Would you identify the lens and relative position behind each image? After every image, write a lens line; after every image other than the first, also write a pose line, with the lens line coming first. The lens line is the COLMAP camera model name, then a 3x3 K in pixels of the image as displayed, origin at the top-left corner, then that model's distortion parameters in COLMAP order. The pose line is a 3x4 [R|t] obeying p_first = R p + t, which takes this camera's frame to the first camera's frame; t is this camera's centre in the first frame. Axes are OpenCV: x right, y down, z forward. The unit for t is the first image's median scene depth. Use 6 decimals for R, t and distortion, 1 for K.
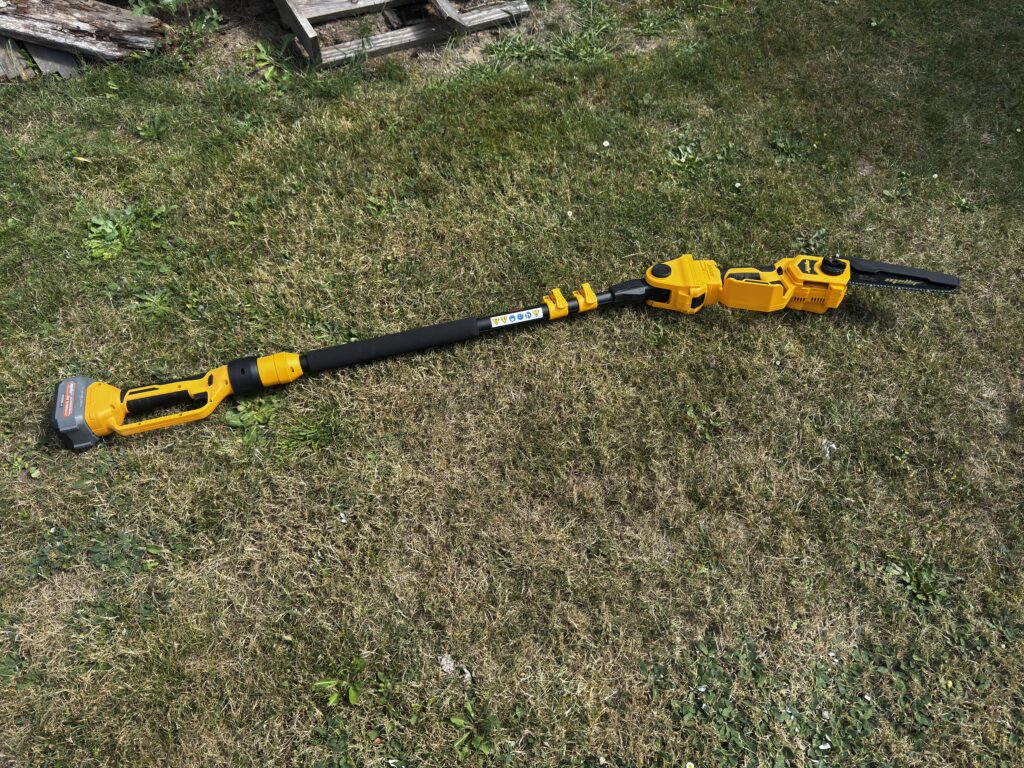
lens RADIAL K [[750.4, 0, 512.0], [0, 750.4, 384.0], [0, 0, 1]] dist [-0.009051, -0.004425]
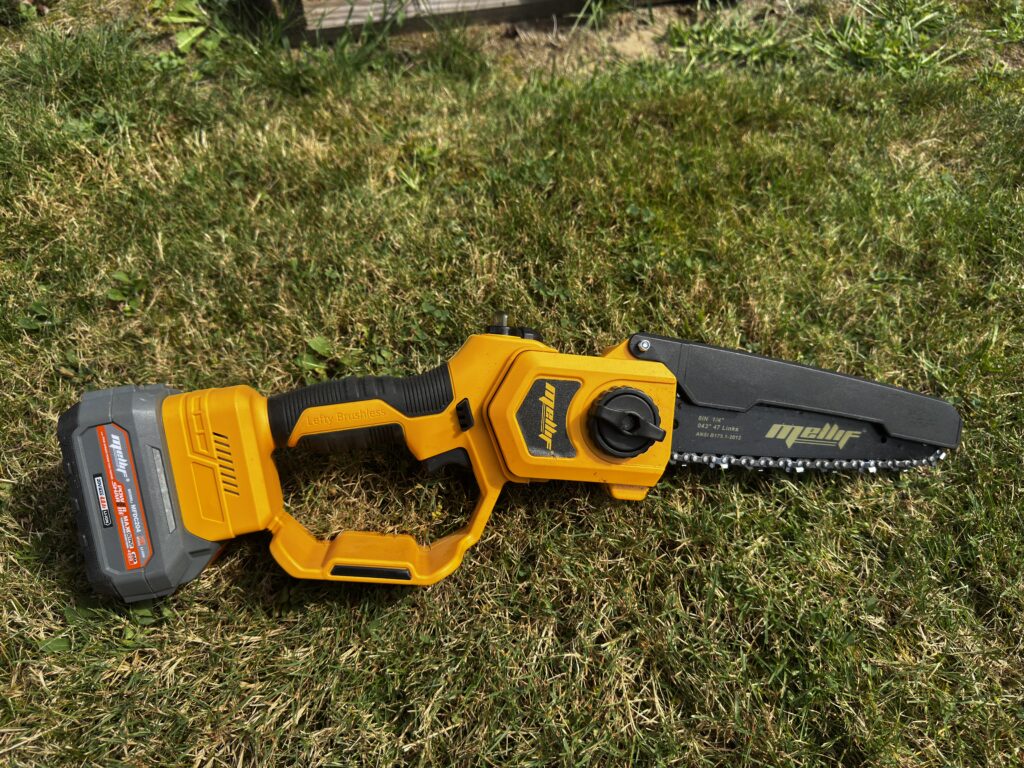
lens RADIAL K [[750.4, 0, 512.0], [0, 750.4, 384.0], [0, 0, 1]] dist [-0.009051, -0.004425]
pose [[0.985687, 0.114840, -0.123419, -0.049480], [-0.131940, 0.981216, -0.140736, -0.170540], [0.104939, 0.155006, 0.982324, 0.603570]]
